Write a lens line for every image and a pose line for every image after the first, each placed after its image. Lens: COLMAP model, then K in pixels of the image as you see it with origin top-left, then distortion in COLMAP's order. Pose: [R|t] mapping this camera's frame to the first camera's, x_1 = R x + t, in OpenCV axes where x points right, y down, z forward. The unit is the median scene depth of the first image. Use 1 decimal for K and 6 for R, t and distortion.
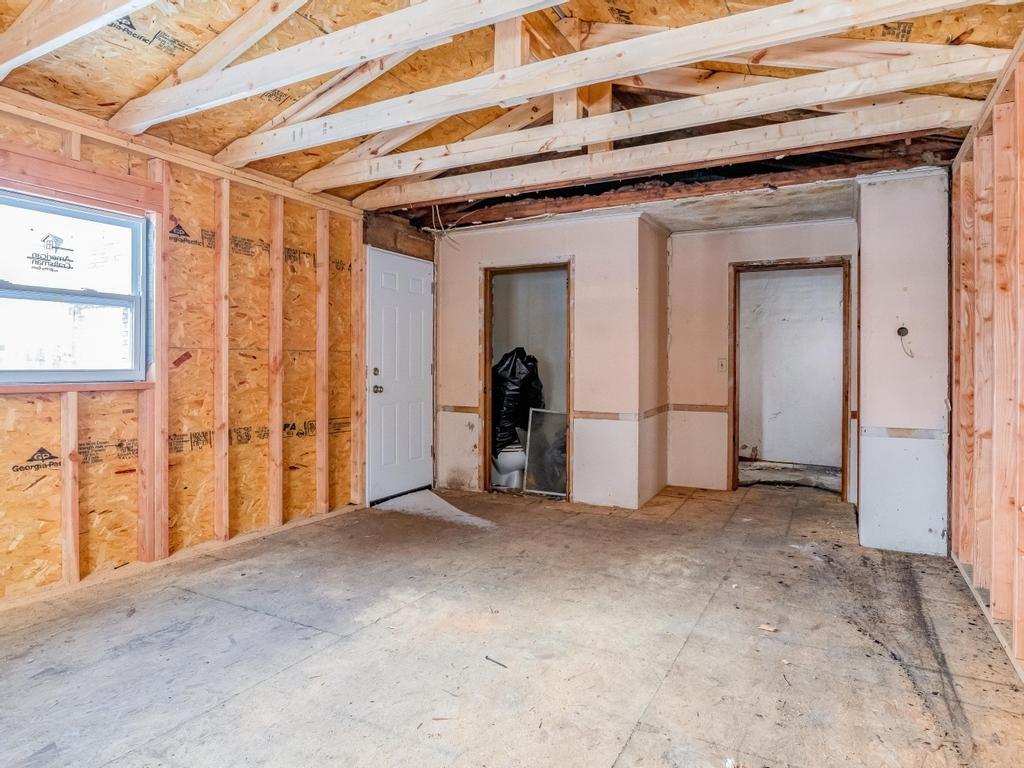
lens RADIAL K [[577.0, 0, 493.3], [0, 577.0, 367.2], [0, 0, 1]] dist [-0.026613, 0.006321]
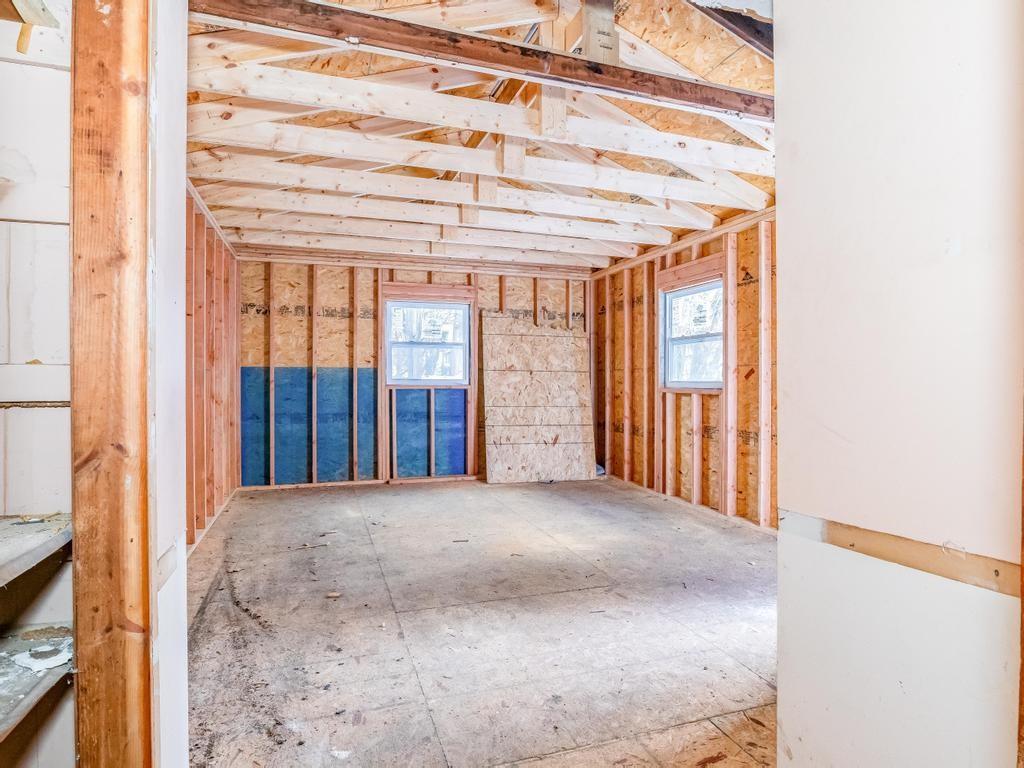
lens RADIAL K [[577.0, 0, 512.4], [0, 577.0, 383.5], [0, 0, 1]] dist [-0.026613, 0.006321]
pose [[-0.638009, -0.001540, -0.770028, 1.032529], [-0.005953, 0.999978, 0.002932, 0.009535], [0.770006, 0.006455, -0.638004, 1.814957]]
